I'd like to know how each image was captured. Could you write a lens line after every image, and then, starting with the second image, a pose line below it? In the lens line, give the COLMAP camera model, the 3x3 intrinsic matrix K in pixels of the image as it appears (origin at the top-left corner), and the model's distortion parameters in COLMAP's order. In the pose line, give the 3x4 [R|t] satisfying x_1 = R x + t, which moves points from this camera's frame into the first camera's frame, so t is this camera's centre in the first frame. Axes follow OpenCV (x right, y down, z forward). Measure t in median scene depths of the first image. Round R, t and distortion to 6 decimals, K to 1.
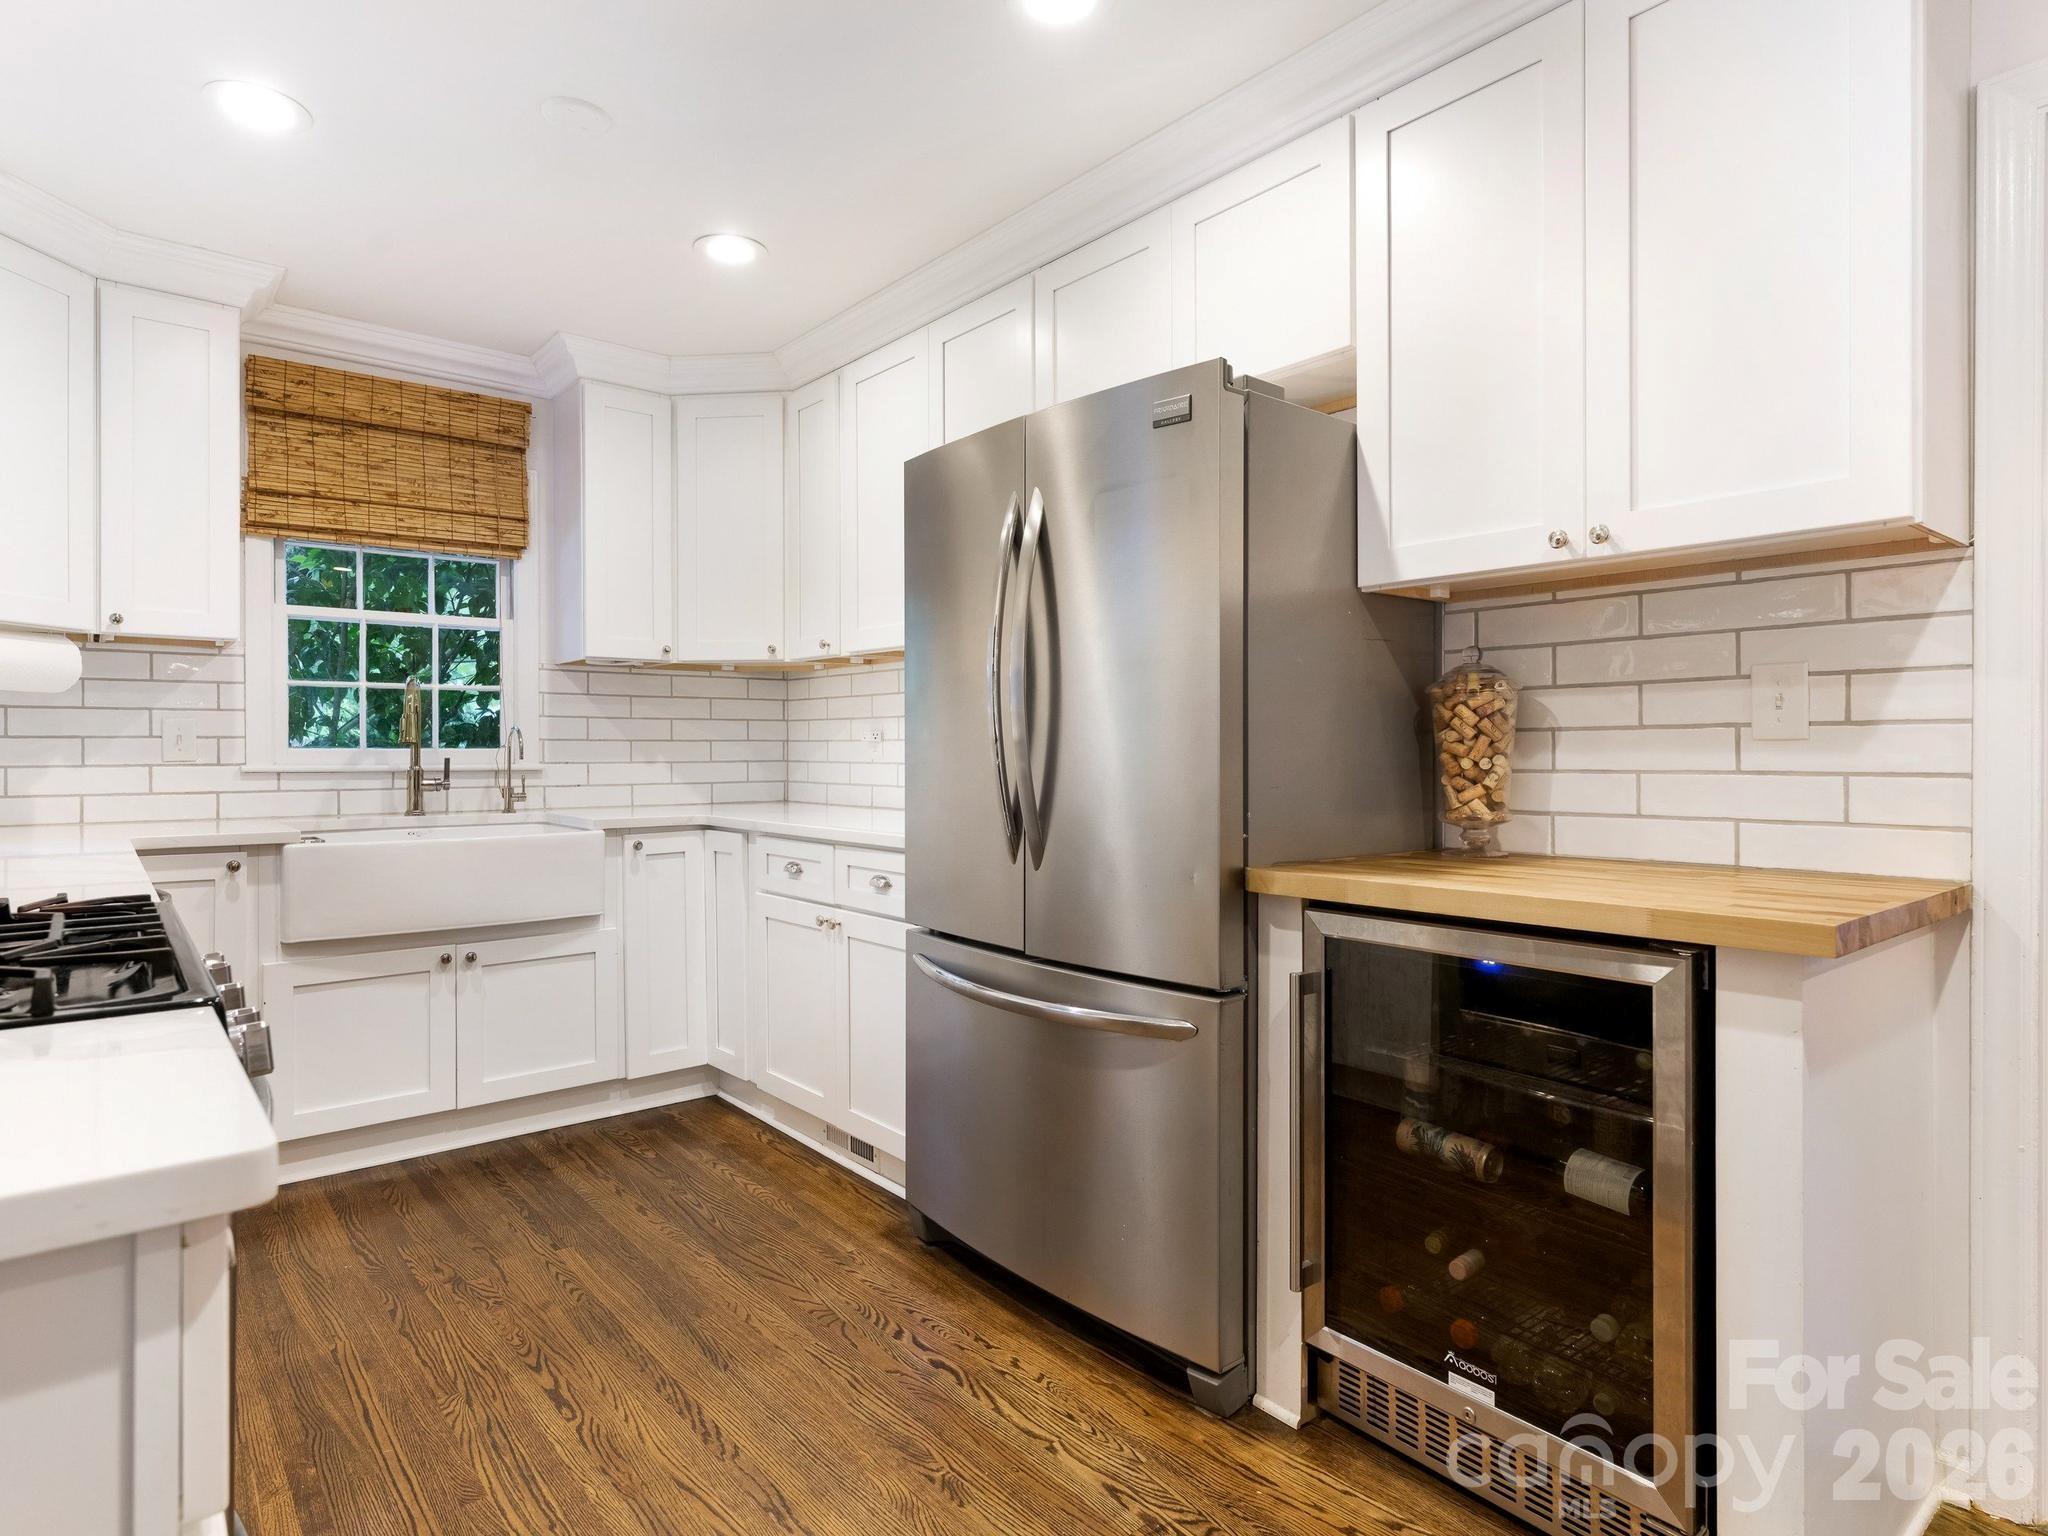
lens RADIAL K [[1134.9, 0, 1019.3], [0, 1134.9, 756.4], [0, 0, 1]] dist [-0.001284, -0.001879]
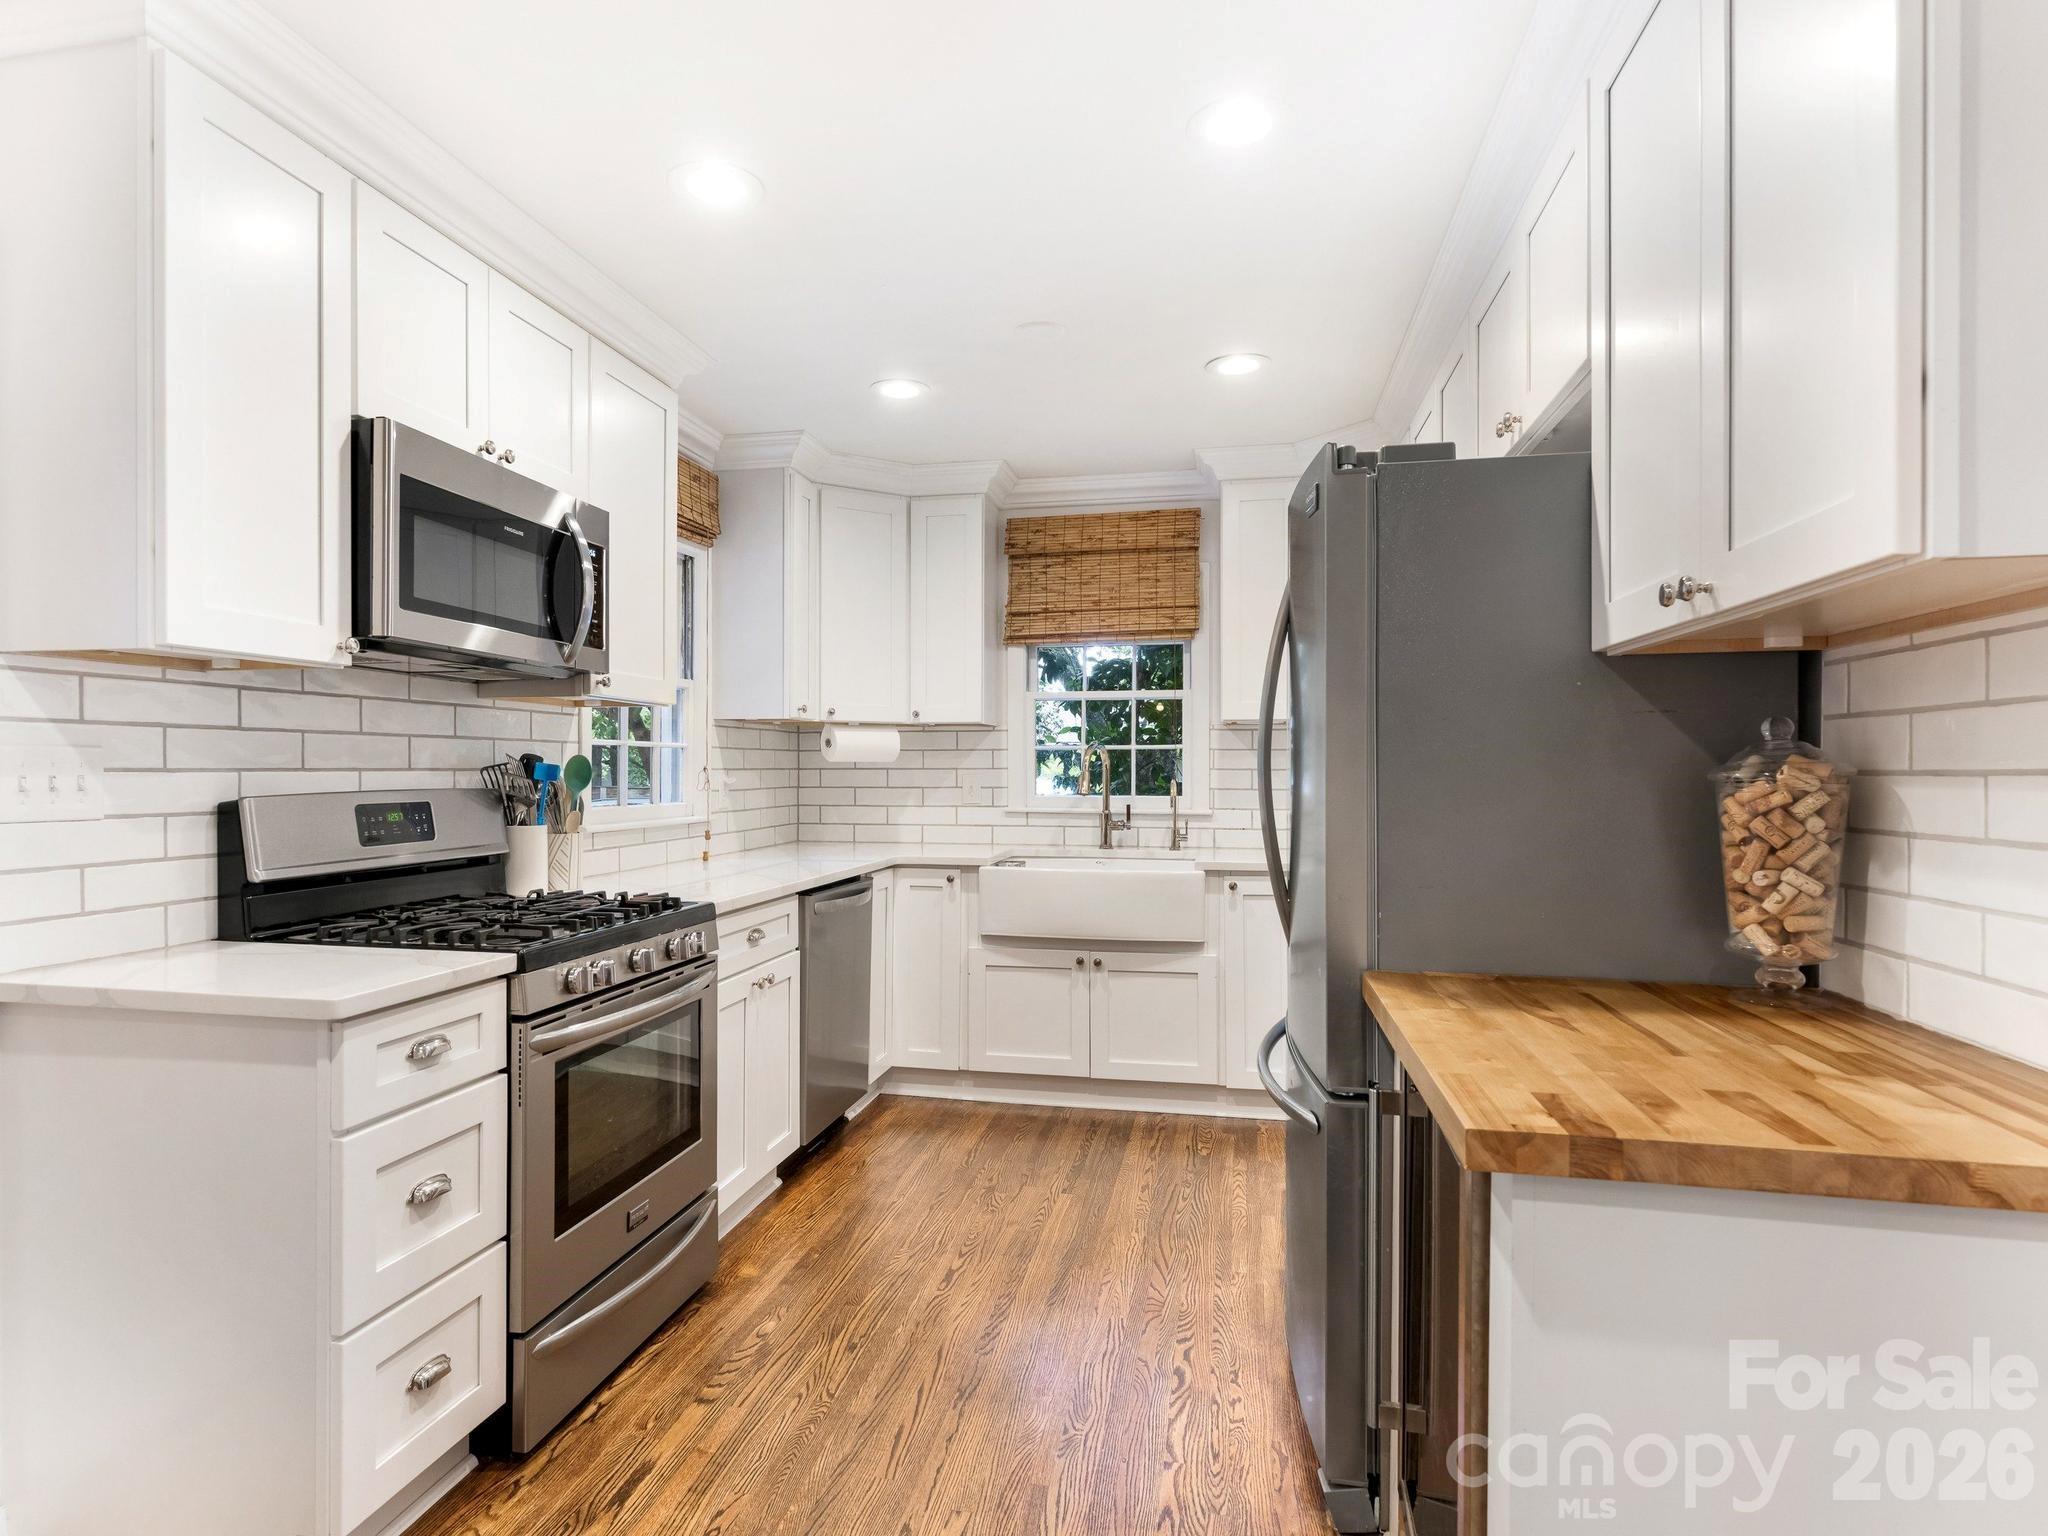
lens RADIAL K [[1134.9, 0, 967.8], [0, 1134.9, 776.3], [0, 0, 1]] dist [-0.001284, -0.001879]
pose [[0.613573, 0.006841, -0.789608, 0.417310], [-0.005436, 0.999975, 0.004440, -0.037282], [0.789619, 0.001568, 0.613595, 0.085110]]
